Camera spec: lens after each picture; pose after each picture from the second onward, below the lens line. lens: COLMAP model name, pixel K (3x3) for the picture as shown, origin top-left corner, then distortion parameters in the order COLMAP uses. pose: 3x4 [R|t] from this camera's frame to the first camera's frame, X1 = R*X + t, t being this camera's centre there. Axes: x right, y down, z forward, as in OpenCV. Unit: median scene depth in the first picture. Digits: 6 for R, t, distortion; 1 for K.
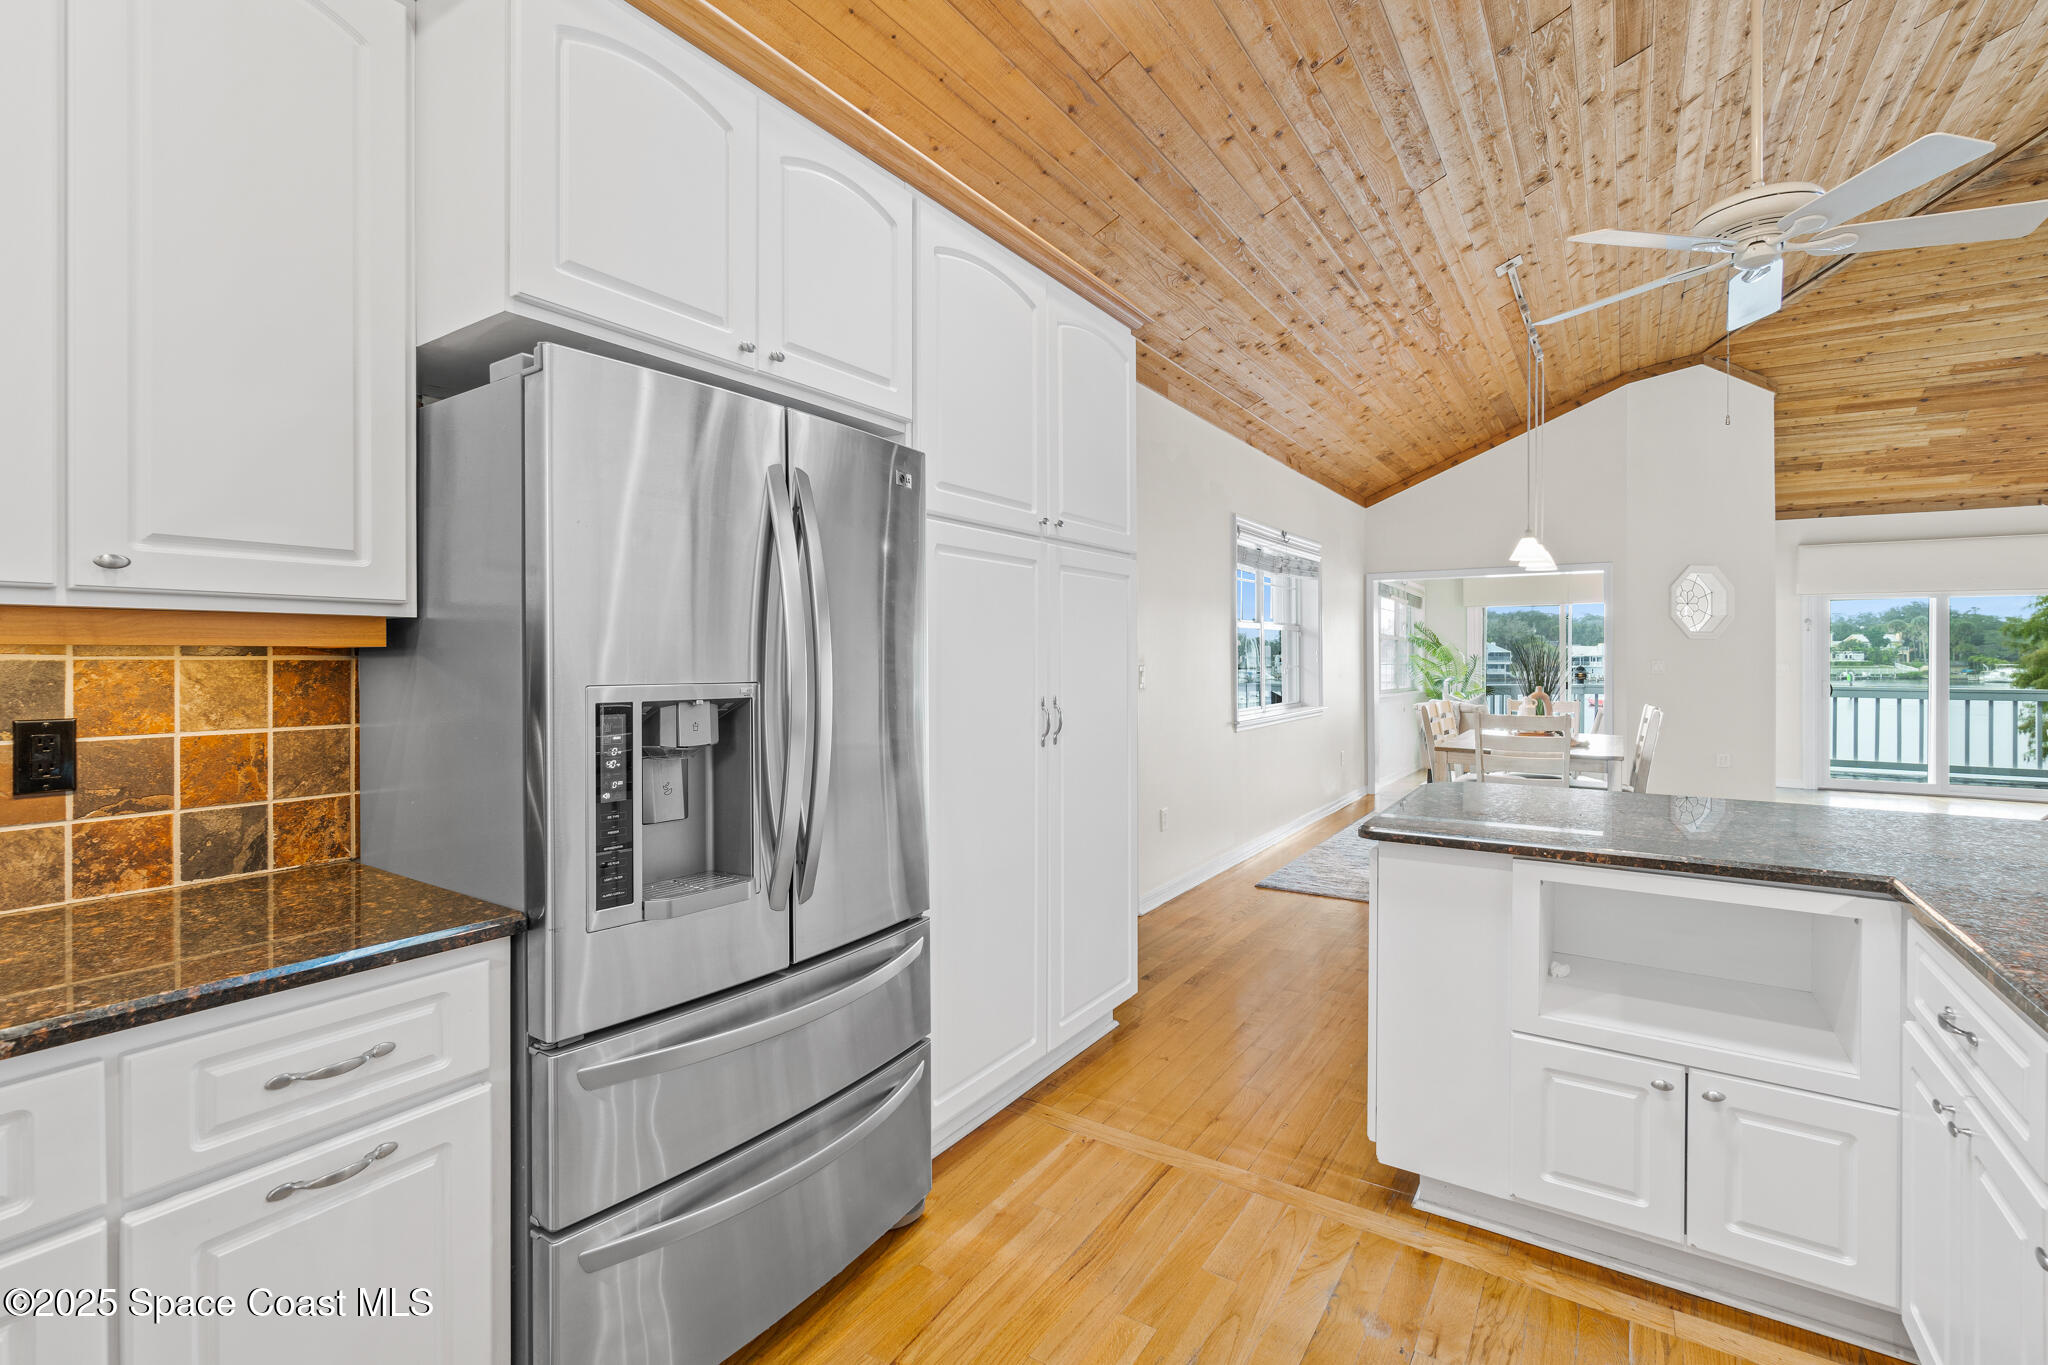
lens RADIAL K [[919.1, 0, 1015.1], [0, 919.1, 660.2], [0, 0, 1]] dist [0.000867, 0.000990]
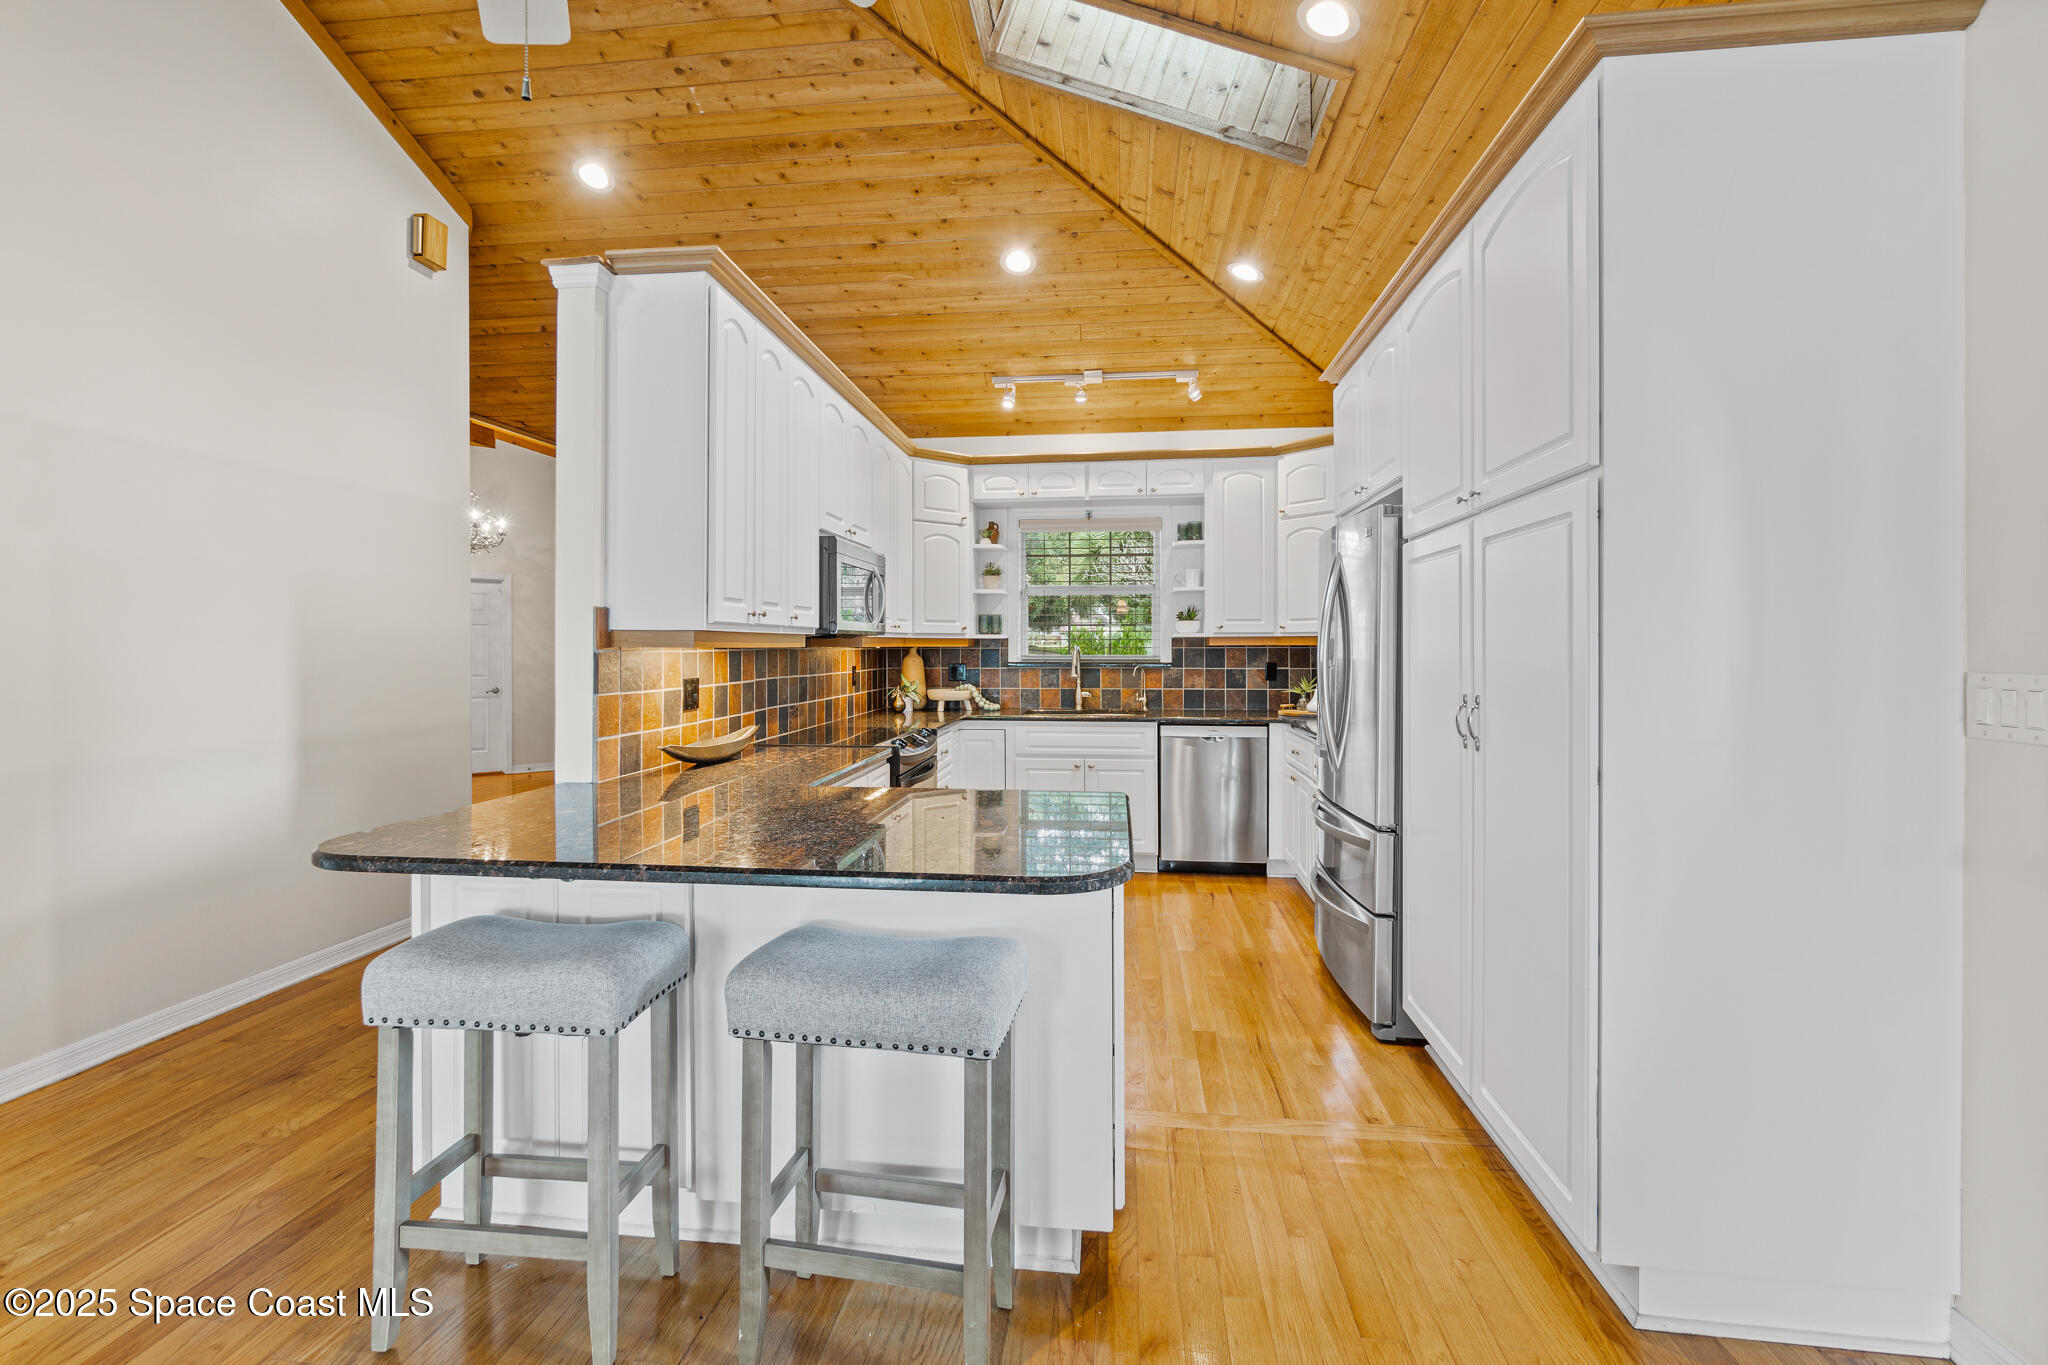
lens RADIAL K [[903.9, 0, 1007.8], [0, 903.9, 652.4], [0, 0, 1]] dist [-0.001932, 0.000866]
pose [[-0.898159, 0.004466, -0.439648, 0.300218], [0.000954, 0.999966, 0.008209, -0.003188], [0.439670, 0.006954, -0.898133, 0.582172]]
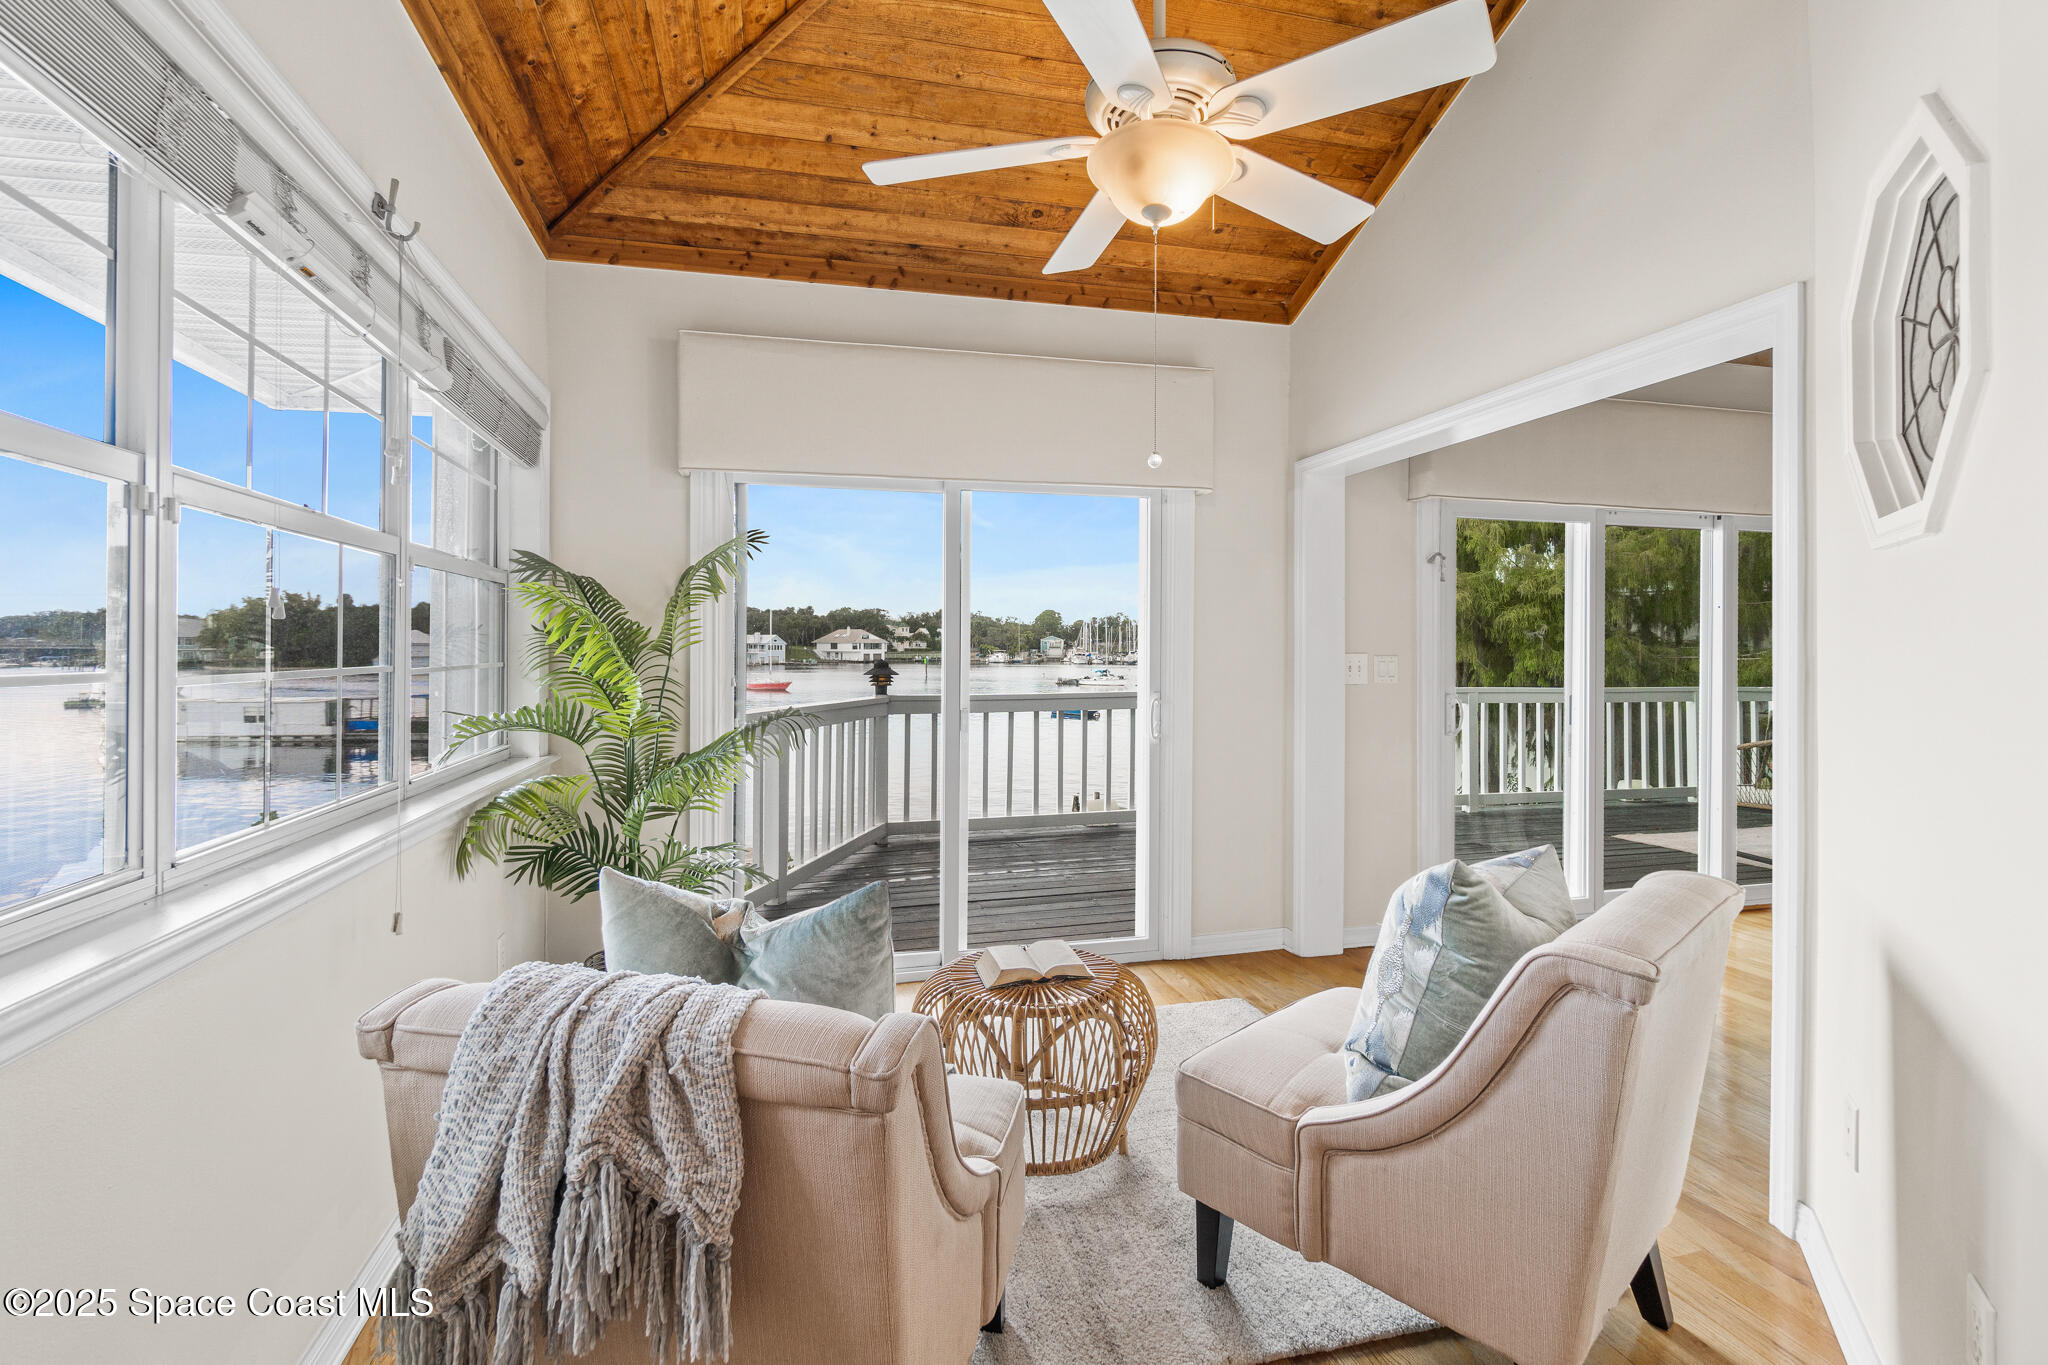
lens RADIAL K [[910.0, 0, 1002.1], [0, 910.0, 640.0], [0, 0, 1]] dist [-0.001708, 0.000457]
pose [[0.671509, 0.005407, 0.740977, 0.498763], [0.000824, 0.999967, -0.008044, -0.001053], [-0.740996, 0.006012, 0.671482, 1.065236]]
